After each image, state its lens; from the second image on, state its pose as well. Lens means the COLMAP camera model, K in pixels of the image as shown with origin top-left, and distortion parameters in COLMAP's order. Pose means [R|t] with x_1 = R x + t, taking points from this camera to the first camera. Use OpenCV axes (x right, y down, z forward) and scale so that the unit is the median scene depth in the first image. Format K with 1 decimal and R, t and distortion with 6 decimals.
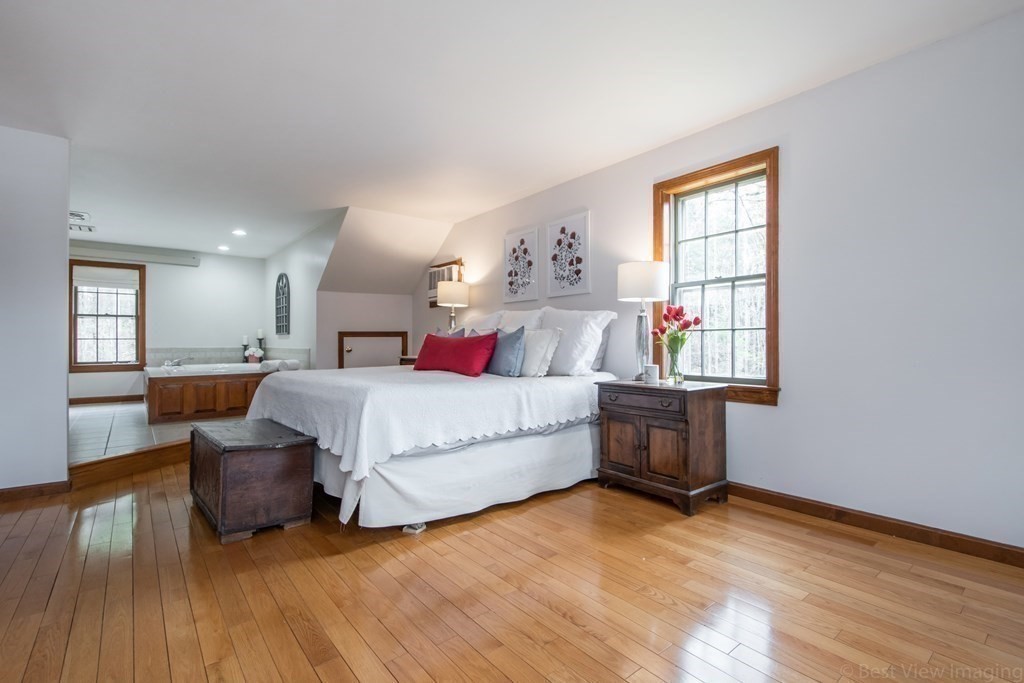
lens RADIAL K [[478.4, 0, 511.1], [0, 478.4, 341.8], [0, 0, 1]] dist [-0.001831, -0.001140]
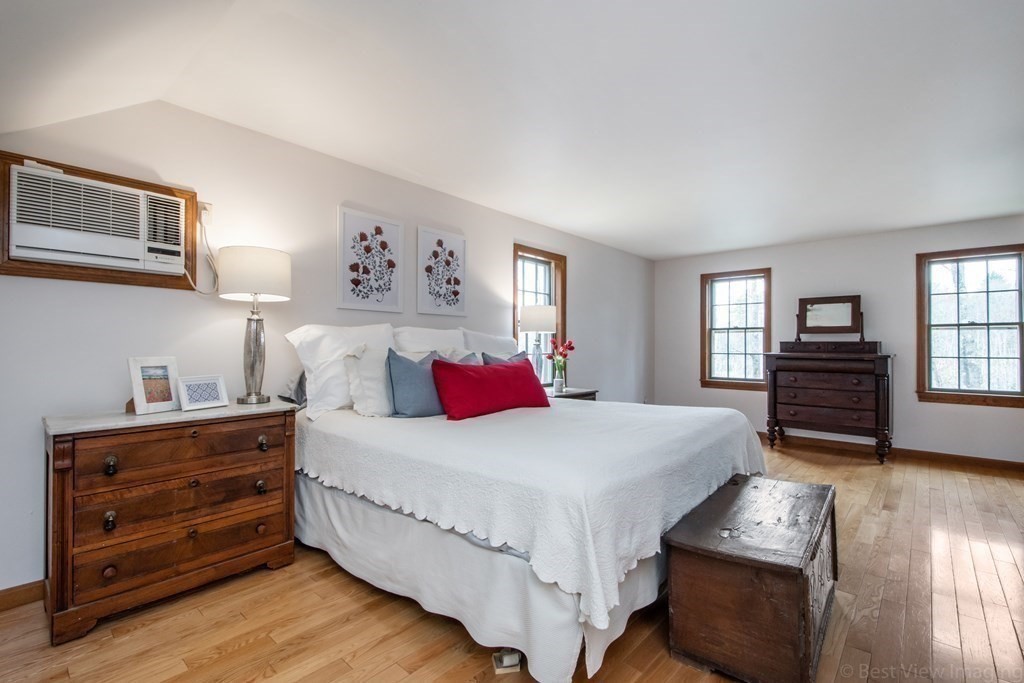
lens RADIAL K [[454.0, 0, 512.0], [0, 454.0, 340.1], [0, 0, 1]] dist [0.006446, -0.000008]
pose [[-0.157586, 0.019825, 0.987306, -0.766673], [-0.007140, 0.999749, -0.021214, -0.030199], [-0.987479, -0.010392, -0.157405, 0.997976]]
